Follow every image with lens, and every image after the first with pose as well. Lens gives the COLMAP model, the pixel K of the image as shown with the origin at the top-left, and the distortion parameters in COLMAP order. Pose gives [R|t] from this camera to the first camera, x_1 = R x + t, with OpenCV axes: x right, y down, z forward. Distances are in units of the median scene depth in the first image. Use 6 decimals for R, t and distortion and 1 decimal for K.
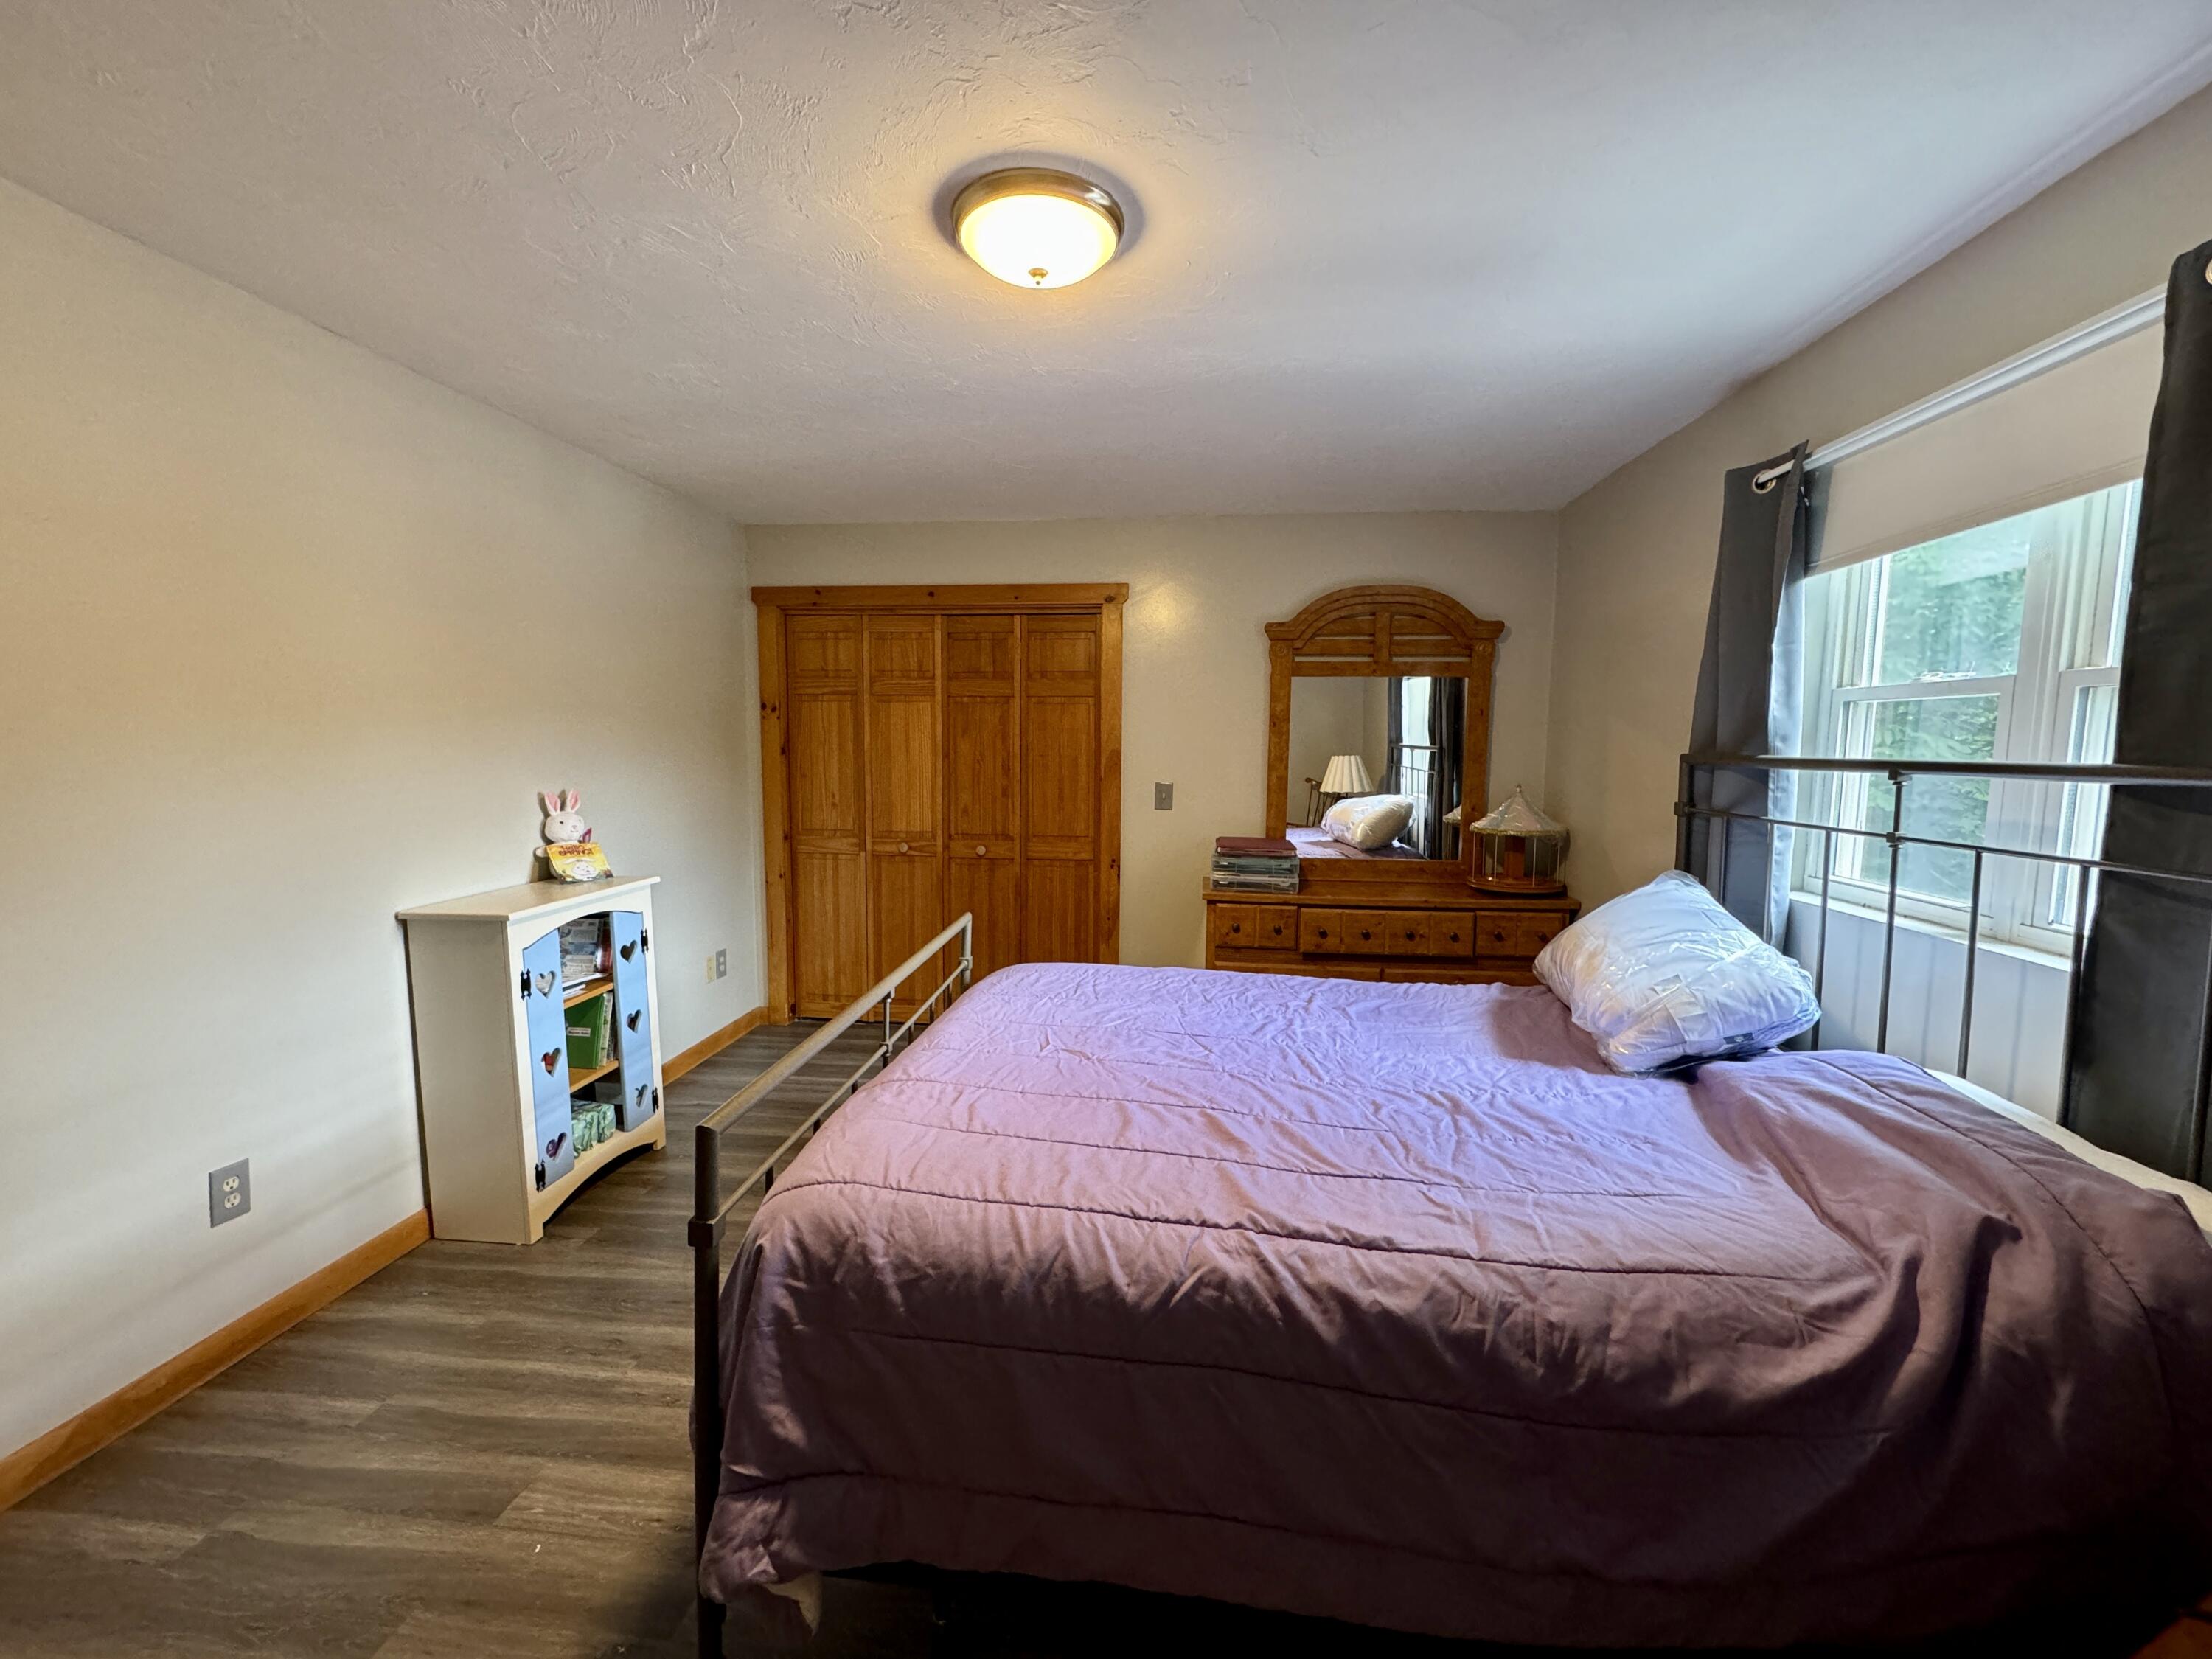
lens RADIAL K [[883.7, 0, 1112.0], [0, 883.7, 824.3], [0, 0, 1]] dist [-0.001357, 0.000529]
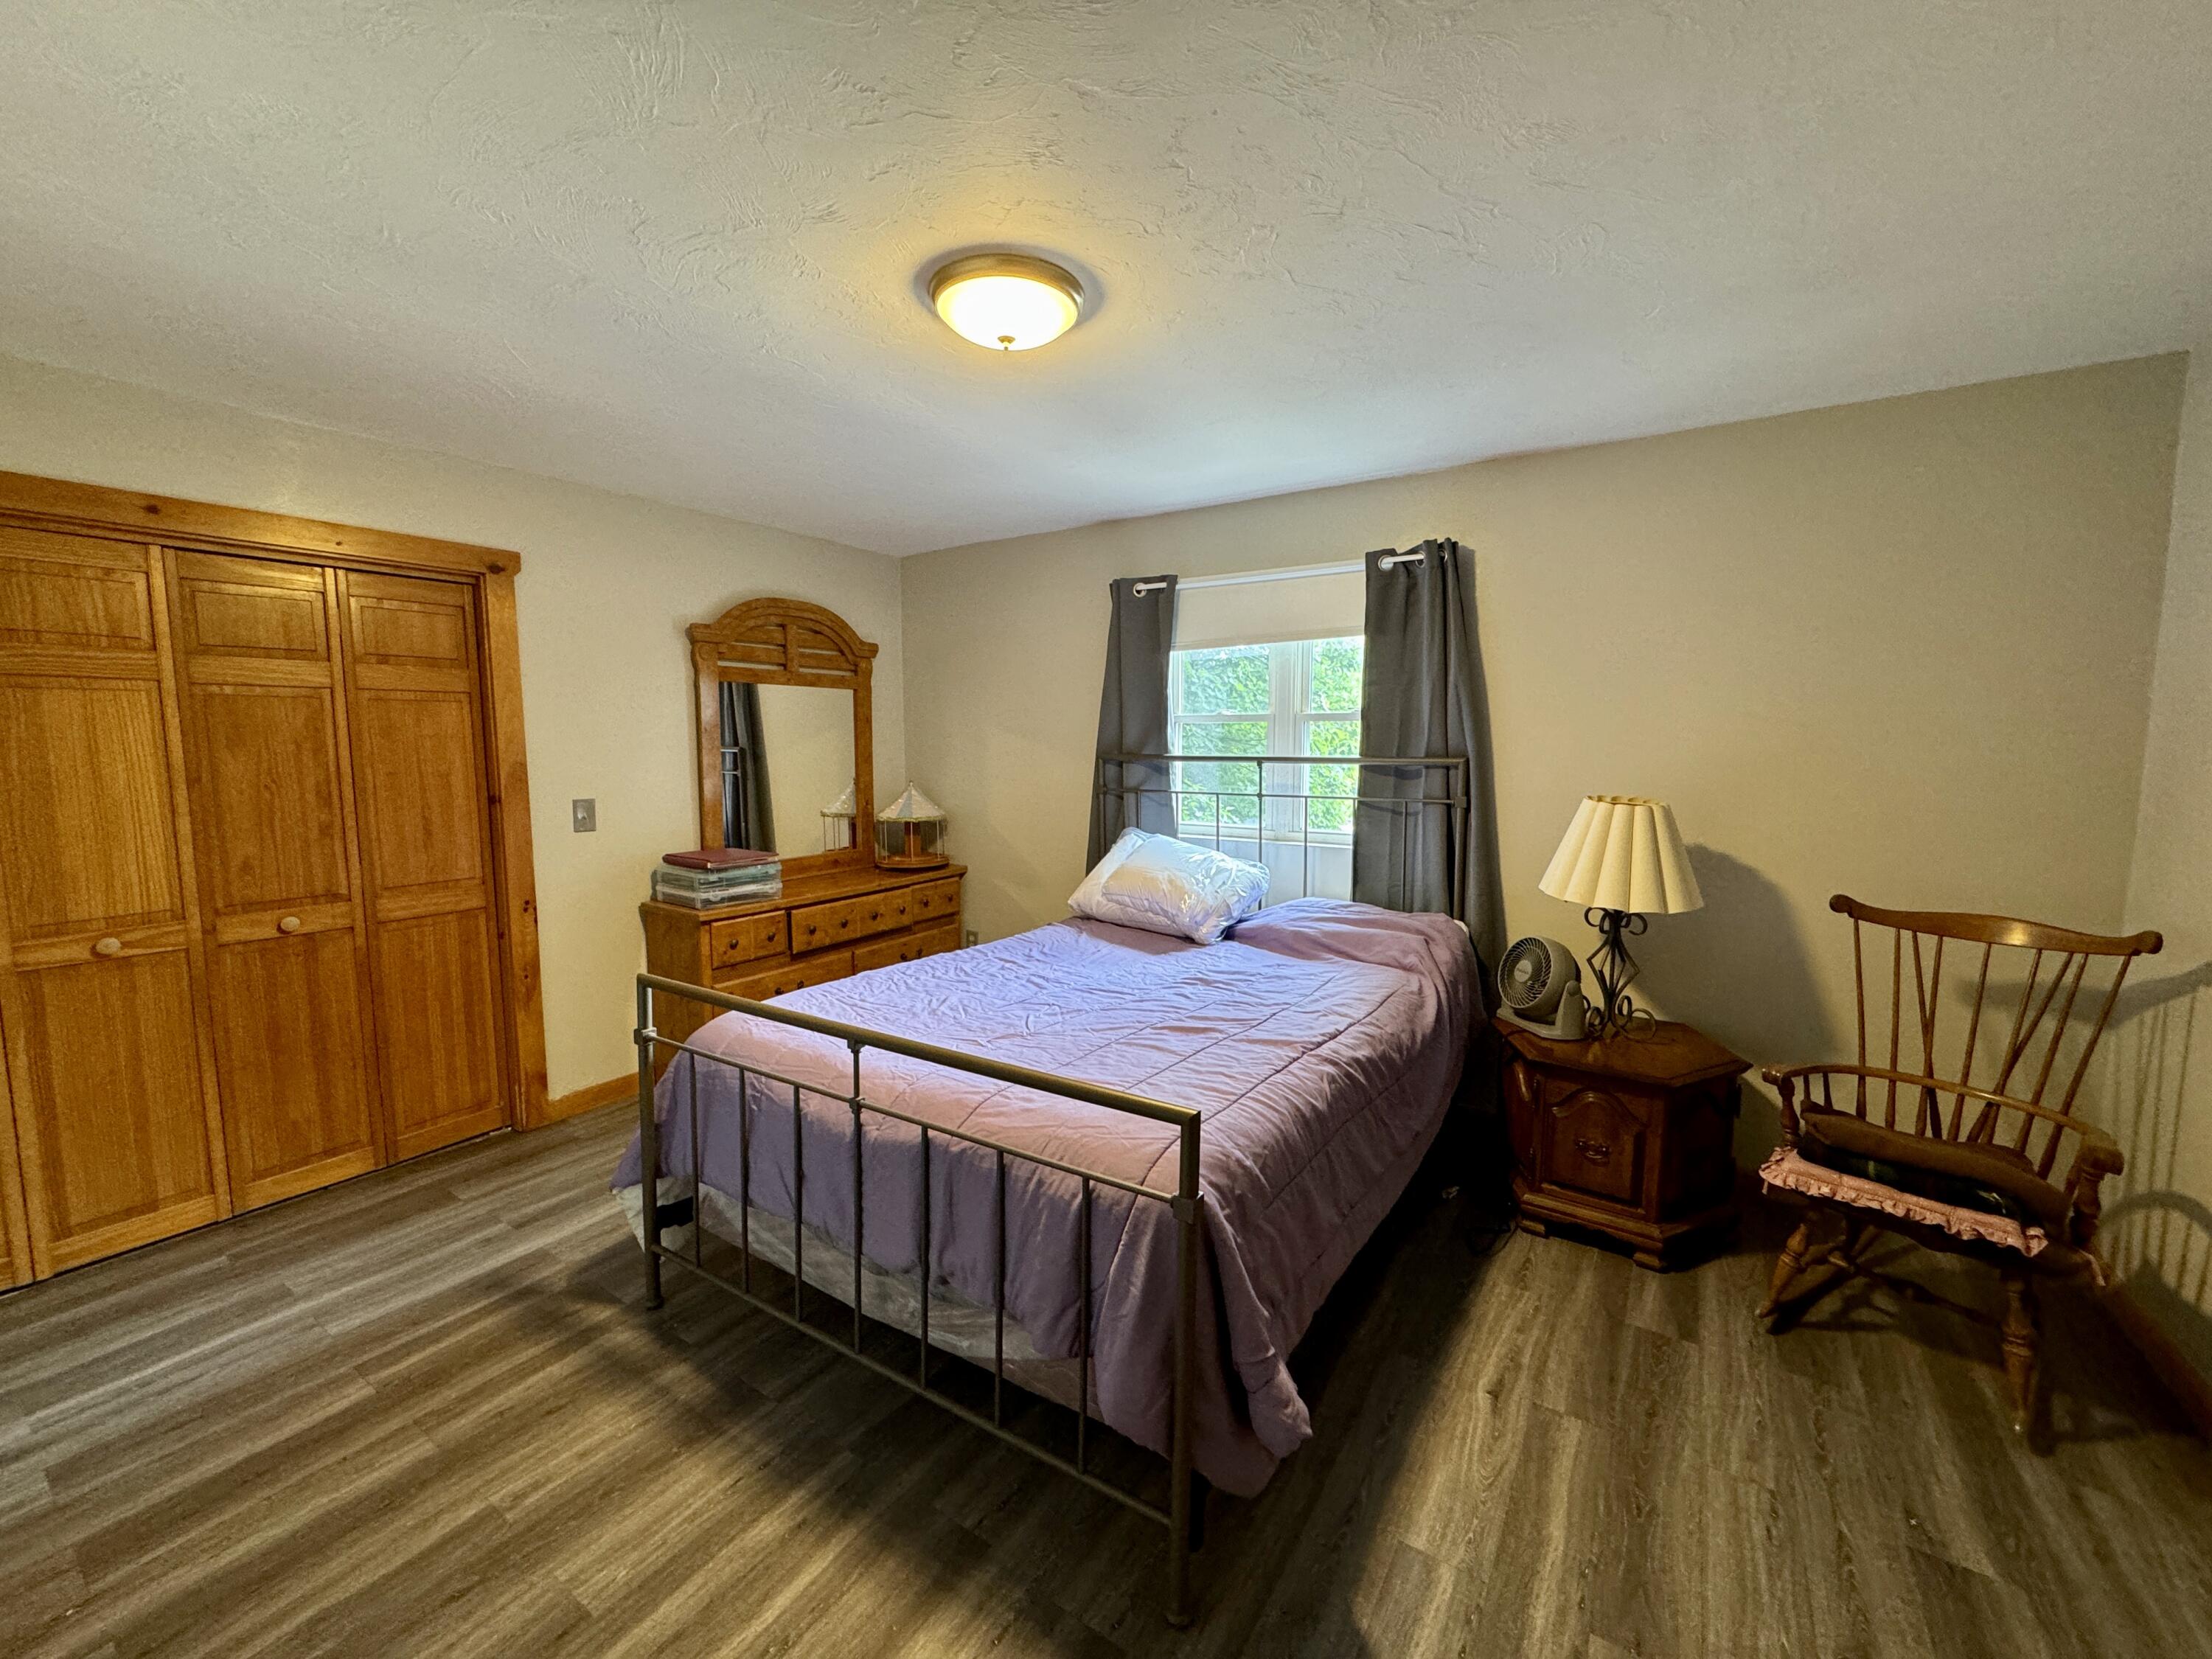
lens RADIAL K [[883.7, 0, 1102.1], [0, 883.7, 830.5], [0, 0, 1]] dist [-0.001357, 0.000529]
pose [[0.458143, -0.100785, 0.883146, -0.508842], [0.087604, 0.993834, 0.067971, -0.035394], [-0.884551, 0.046227, 0.464147, 0.195663]]
